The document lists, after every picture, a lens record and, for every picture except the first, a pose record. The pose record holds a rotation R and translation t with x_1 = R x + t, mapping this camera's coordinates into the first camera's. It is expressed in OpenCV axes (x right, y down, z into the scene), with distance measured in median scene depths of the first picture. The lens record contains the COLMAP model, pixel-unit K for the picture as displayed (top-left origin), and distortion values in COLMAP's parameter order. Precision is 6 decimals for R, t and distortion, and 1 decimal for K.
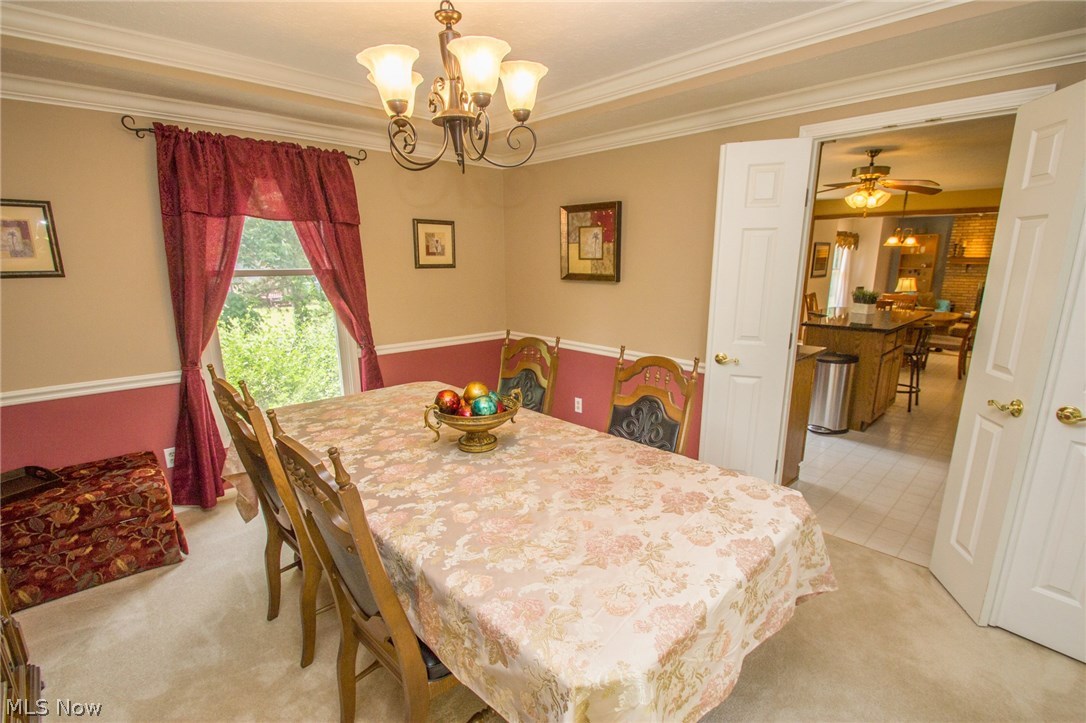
lens RADIAL K [[508.5, 0, 558.1], [0, 508.5, 381.7], [0, 0, 1]] dist [0.005645, -0.013441]
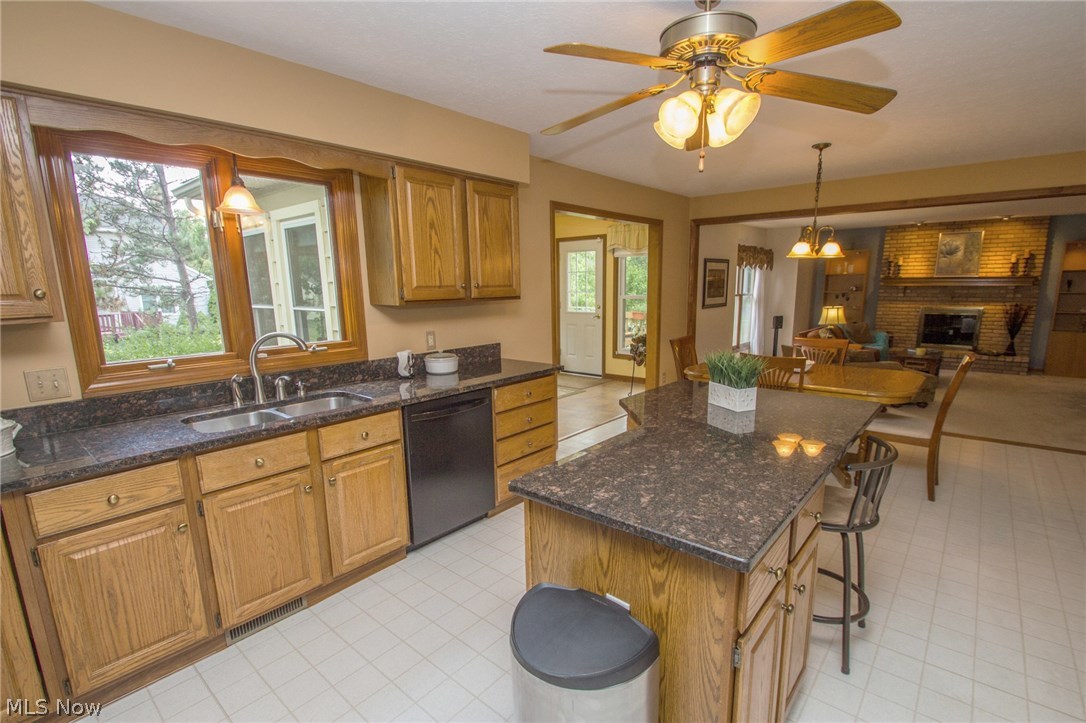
lens RADIAL K [[508.5, 0, 558.1], [0, 508.5, 381.7], [0, 0, 1]] dist [0.005645, -0.013441]
pose [[0.995326, -0.027128, 0.092684, 0.214141], [0.031344, 0.998525, -0.044338, -0.072987], [-0.091344, 0.047036, 0.994708, 0.301788]]
